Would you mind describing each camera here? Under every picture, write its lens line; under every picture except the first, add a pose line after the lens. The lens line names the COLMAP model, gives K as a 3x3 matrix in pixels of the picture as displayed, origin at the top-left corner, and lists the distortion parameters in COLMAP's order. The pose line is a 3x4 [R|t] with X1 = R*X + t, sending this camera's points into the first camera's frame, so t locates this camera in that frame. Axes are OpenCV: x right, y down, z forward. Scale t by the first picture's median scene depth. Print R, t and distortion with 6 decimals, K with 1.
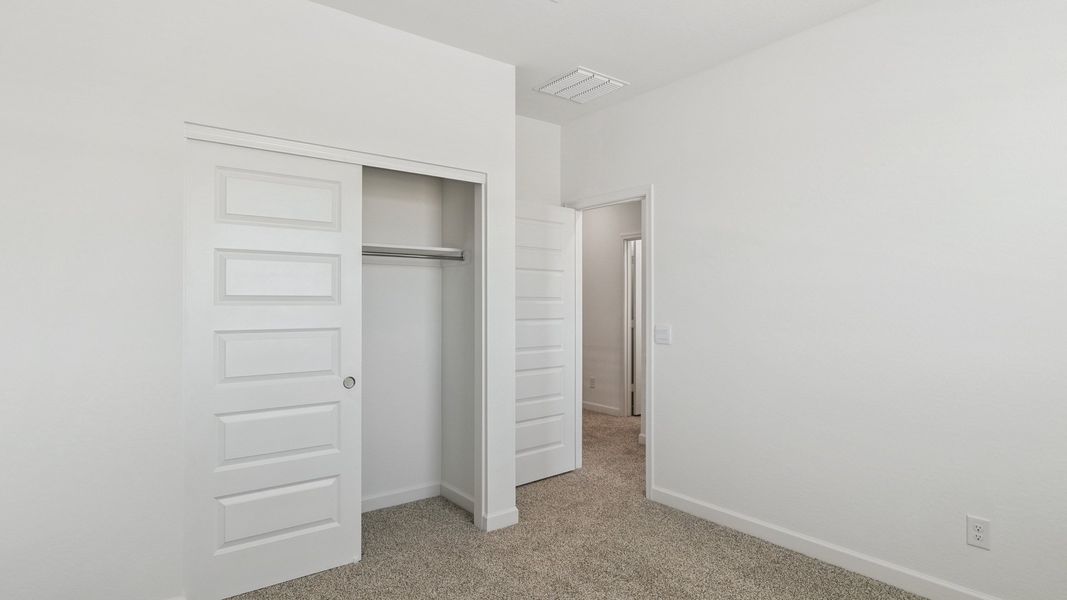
lens RADIAL K [[553.1, 0, 533.5], [0, 553.1, 300.0], [0, 0, 1]] dist [-0.000259, -0.000031]
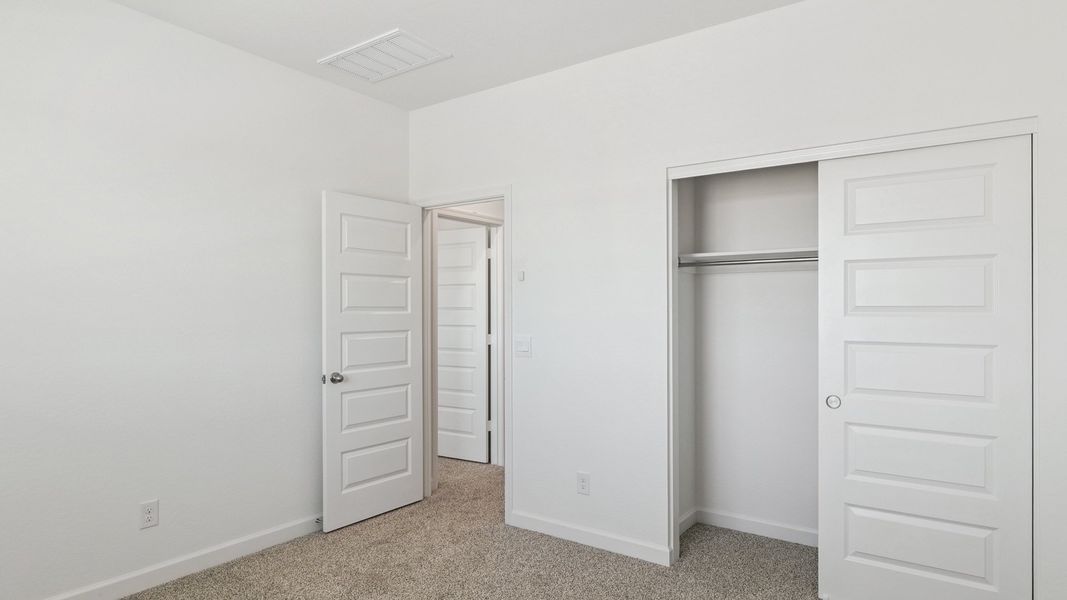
lens RADIAL K [[562.2, 0, 551.7], [0, 562.2, 309.0], [0, 0, 1]] dist [-0.026096, 0.000470]
pose [[0.309043, -0.005818, -0.951030, 0.239623], [0.002592, 0.999983, -0.005275, 0.000803], [0.951045, -0.000835, 0.309053, 0.162323]]
